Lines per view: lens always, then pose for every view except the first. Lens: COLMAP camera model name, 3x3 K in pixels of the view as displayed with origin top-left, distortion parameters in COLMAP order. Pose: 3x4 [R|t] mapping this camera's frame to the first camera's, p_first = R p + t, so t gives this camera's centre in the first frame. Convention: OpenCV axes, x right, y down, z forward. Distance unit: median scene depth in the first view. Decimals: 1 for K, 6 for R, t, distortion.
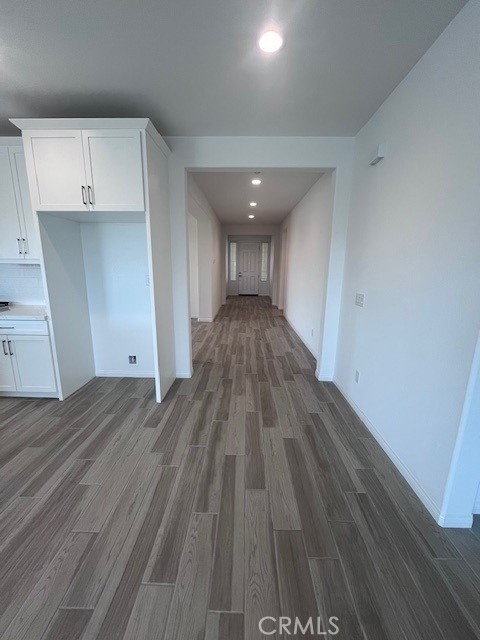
lens RADIAL K [[256.0, 0, 239.1], [0, 256.0, 322.0], [0, 0, 1]] dist [-0.005091, -0.000143]
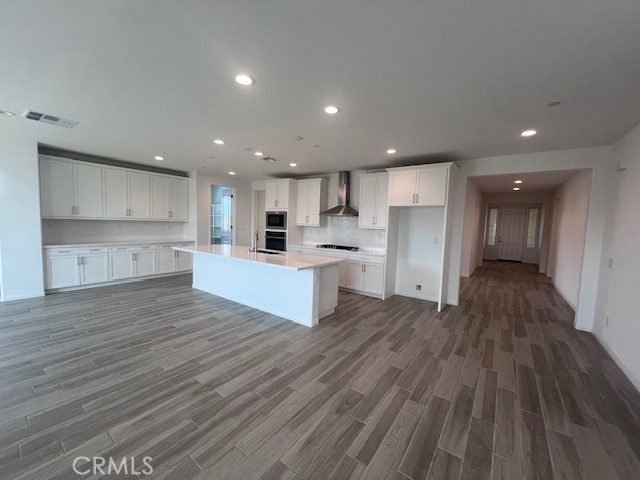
lens RADIAL K [[256.0, 0, 318.1], [0, 256.0, 243.0], [0, 0, 1]] dist [-0.005091, -0.000143]
pose [[0.818382, 0.058464, -0.571693, -0.029051], [-0.144663, 0.983734, -0.106485, 0.169555], [0.556169, 0.169849, 0.813528, -0.936434]]
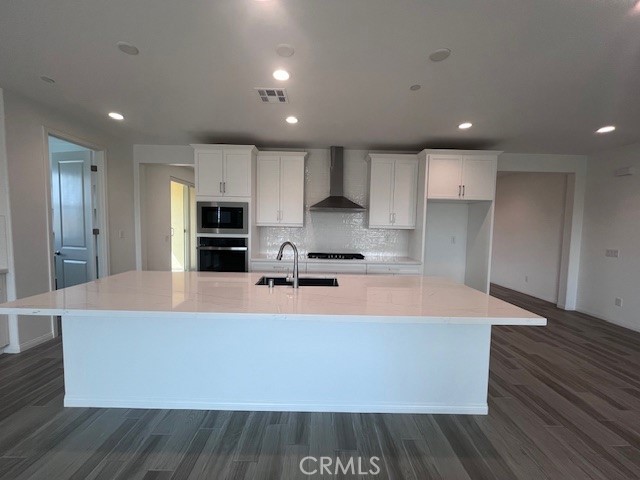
lens RADIAL K [[256.0, 0, 317.7], [0, 256.0, 244.0], [0, 0, 1]] dist [-0.005091, -0.000143]
pose [[0.999818, 0.004097, 0.018638, -1.384800], [-0.001453, 0.990189, -0.139726, 0.083574], [-0.019028, 0.139674, 0.990015, -0.540378]]
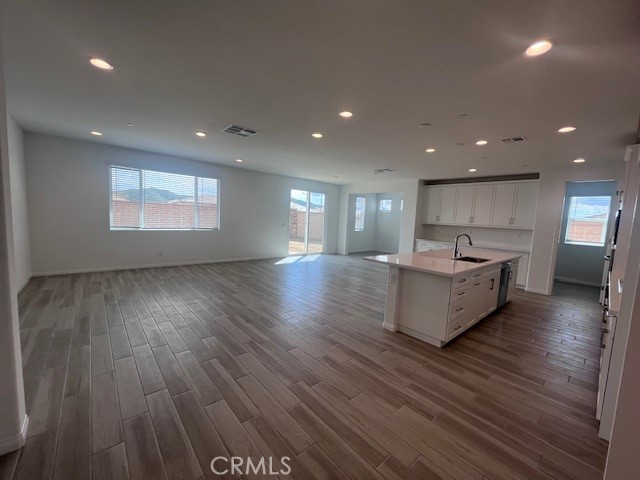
lens RADIAL K [[256.0, 0, 320.5], [0, 256.0, 240.9], [0, 0, 1]] dist [-0.005091, -0.000143]
pose [[-0.729939, 0.012793, -0.683392, 0.315448], [-0.206786, 0.948838, 0.238632, -0.205325], [0.651482, 0.315503, -0.689949, 0.866523]]
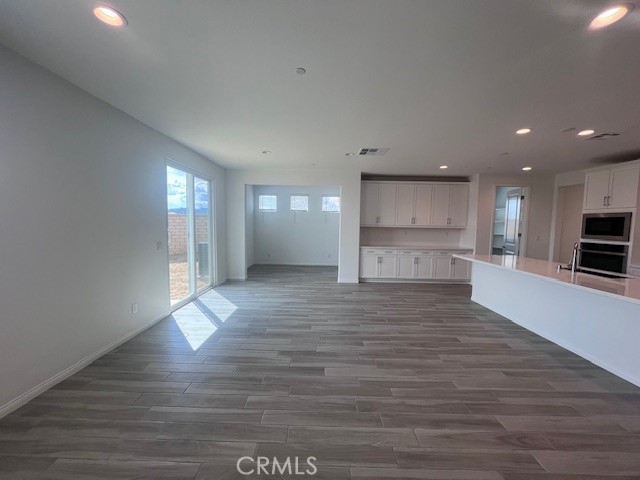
lens RADIAL K [[256.0, 0, 318.8], [0, 256.0, 240.8], [0, 0, 1]] dist [-0.005091, -0.000143]
pose [[0.010766, 0.057259, -0.998301, -0.169766], [-0.233489, 0.970905, 0.053170, 0.186205], [0.972300, 0.232520, 0.023822, -1.008765]]
